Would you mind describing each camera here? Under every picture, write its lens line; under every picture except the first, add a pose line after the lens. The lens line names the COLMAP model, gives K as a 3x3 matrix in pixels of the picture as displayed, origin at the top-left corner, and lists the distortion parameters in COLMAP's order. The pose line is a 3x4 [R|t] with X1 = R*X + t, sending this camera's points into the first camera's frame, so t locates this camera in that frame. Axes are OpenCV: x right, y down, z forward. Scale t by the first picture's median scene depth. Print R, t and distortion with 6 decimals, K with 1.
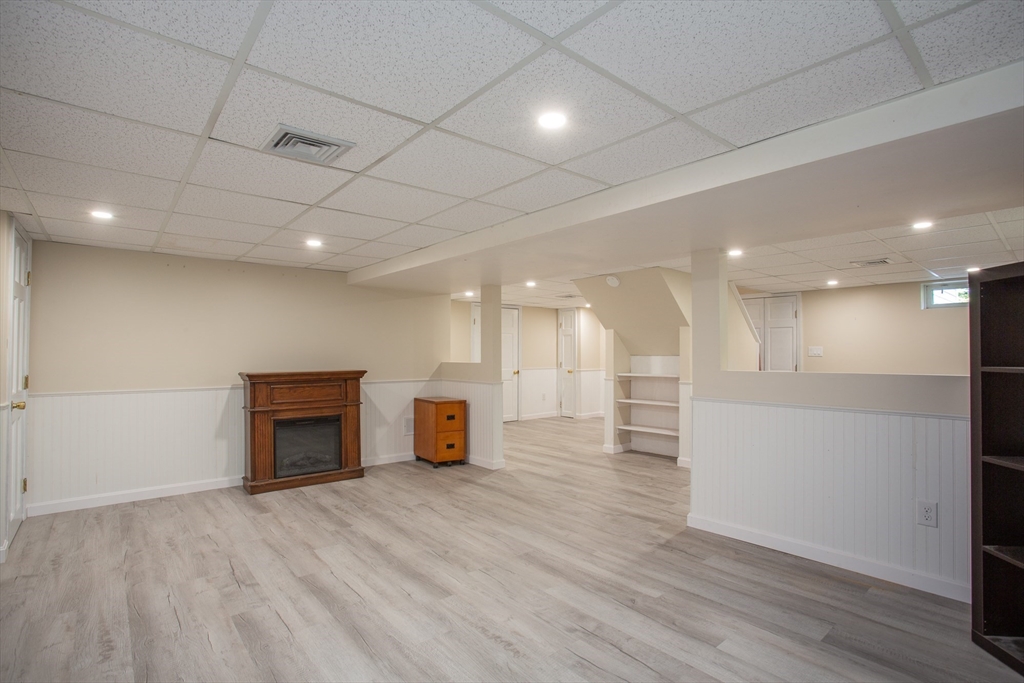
lens RADIAL K [[488.3, 0, 512.0], [0, 488.3, 341.5], [0, 0, 1]] dist [-0.029592, 0.000487]
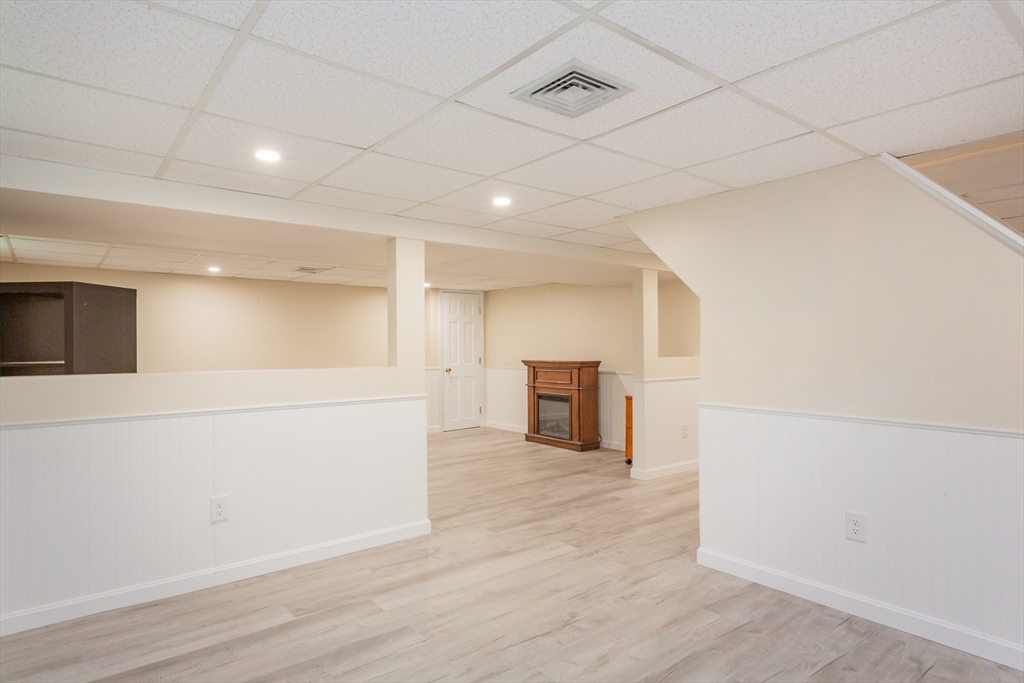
lens RADIAL K [[568.9, 0, 512.0], [0, 568.9, 341.5], [0, 0, 1]] dist [0.004725, 0.000240]
pose [[-0.044443, -0.000264, -0.999012, 1.595113], [0.042900, 0.999077, -0.002173, 0.015583], [0.998090, -0.042954, -0.044391, 1.329552]]
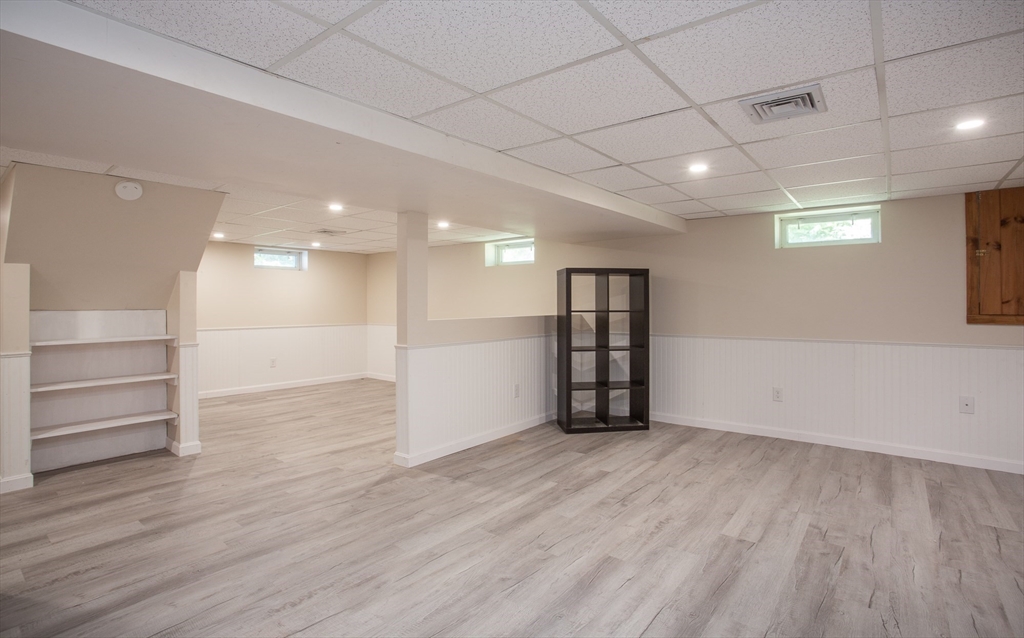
lens RADIAL K [[480.4, 0, 507.1], [0, 480.4, 301.9], [0, 0, 1]] dist [-0.023359, 0.001067]
pose [[-0.180424, 0.015567, 0.983466, -0.782193], [-0.030447, 0.999307, -0.021403, 0.025386], [-0.983118, -0.033805, -0.179825, 1.043512]]
